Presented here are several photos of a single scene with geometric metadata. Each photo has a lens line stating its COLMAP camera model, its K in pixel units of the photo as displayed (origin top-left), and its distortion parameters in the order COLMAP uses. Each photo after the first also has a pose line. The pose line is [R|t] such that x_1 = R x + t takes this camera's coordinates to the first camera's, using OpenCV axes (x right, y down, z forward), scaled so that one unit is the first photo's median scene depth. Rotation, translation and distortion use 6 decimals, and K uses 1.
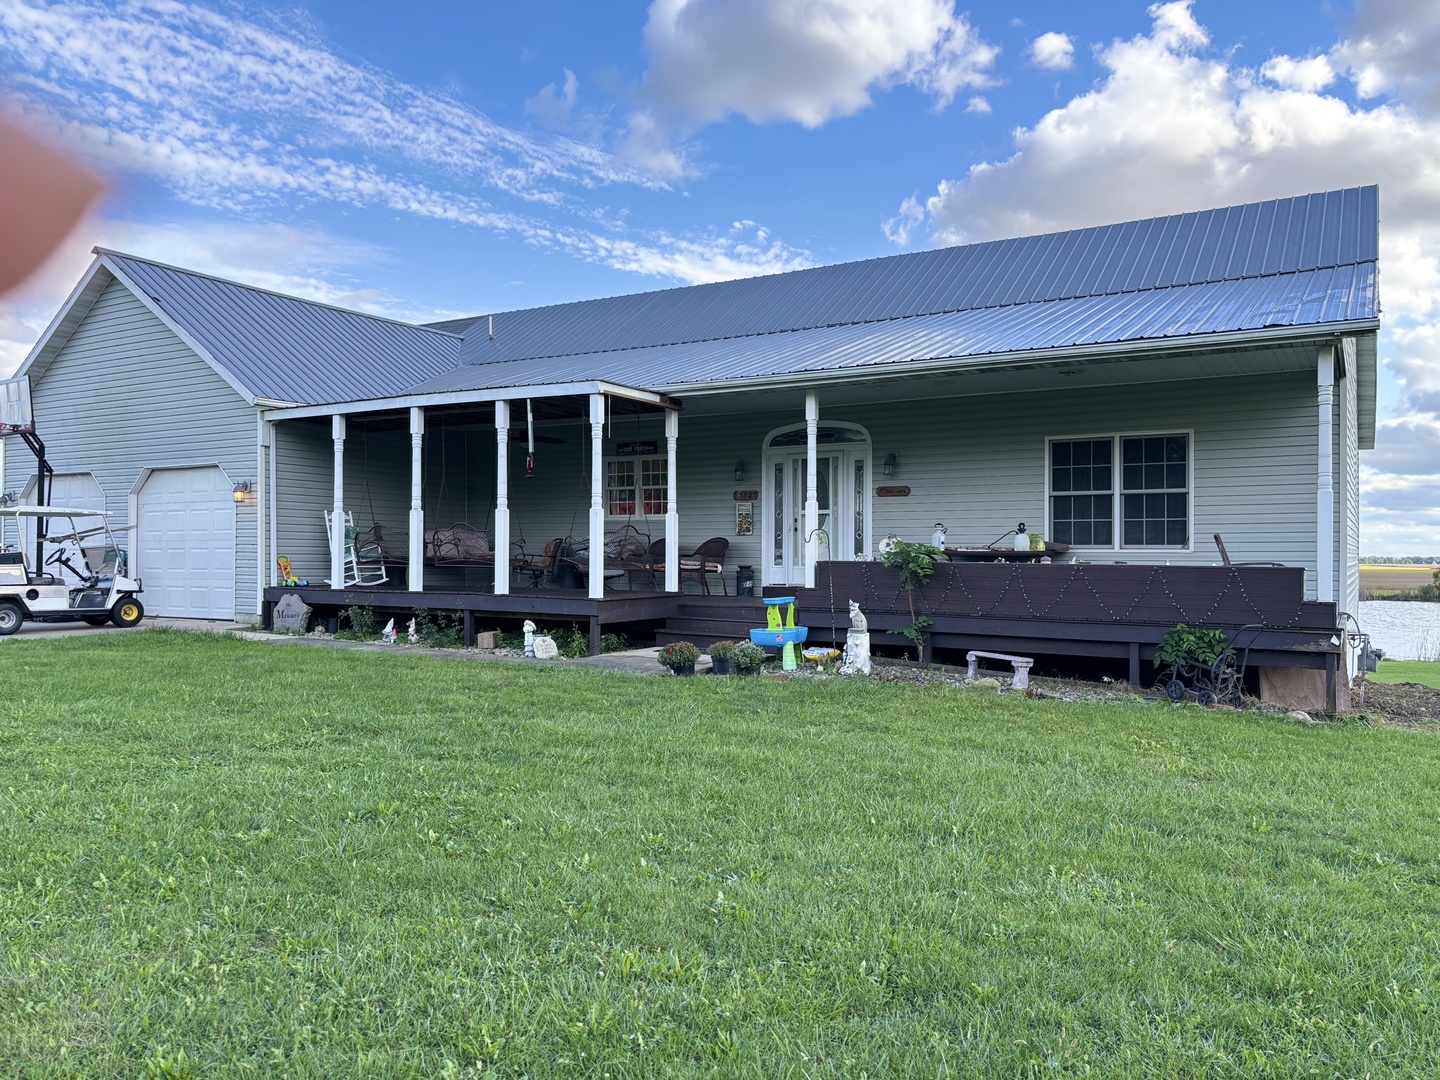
lens RADIAL K [[1076.1, 0, 720.0], [0, 1076.1, 540.0], [0, 0, 1]] dist [0.044338, -0.000640]
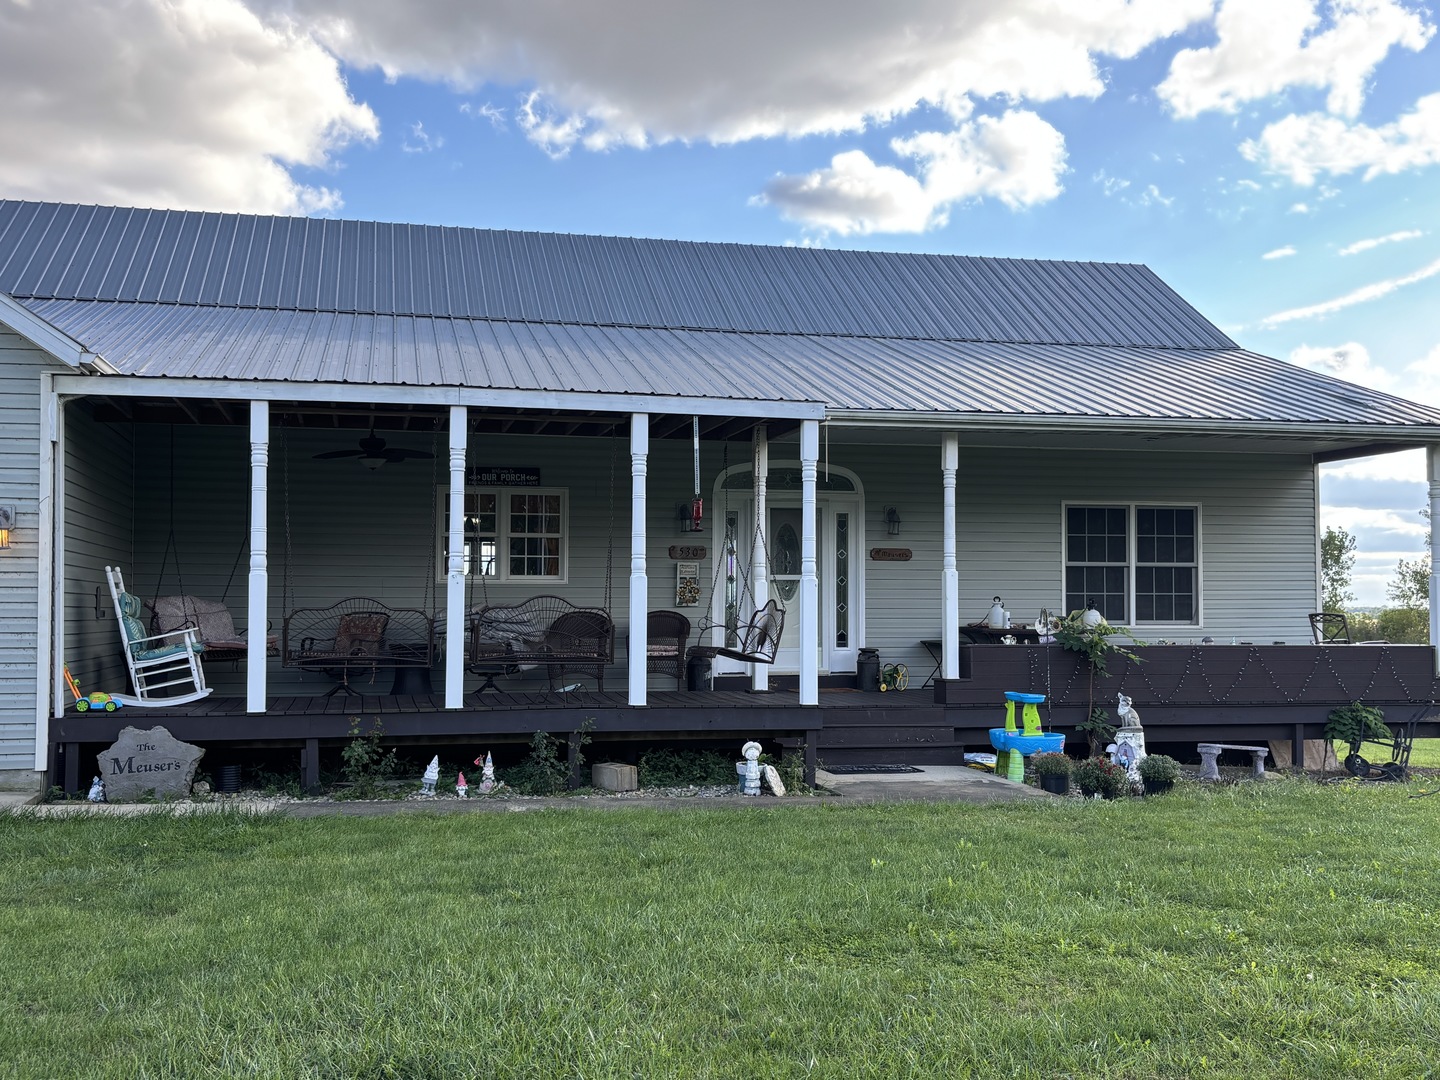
lens RADIAL K [[1493.4, 0, 720.0], [0, 1493.4, 540.0], [0, 0, 1]] dist [0.232868, -0.824440]
pose [[0.720249, 0.025891, 0.693232, -0.799058], [-0.006405, 0.999509, -0.030676, -0.022714], [-0.693686, 0.017654, 0.720061, 0.300278]]
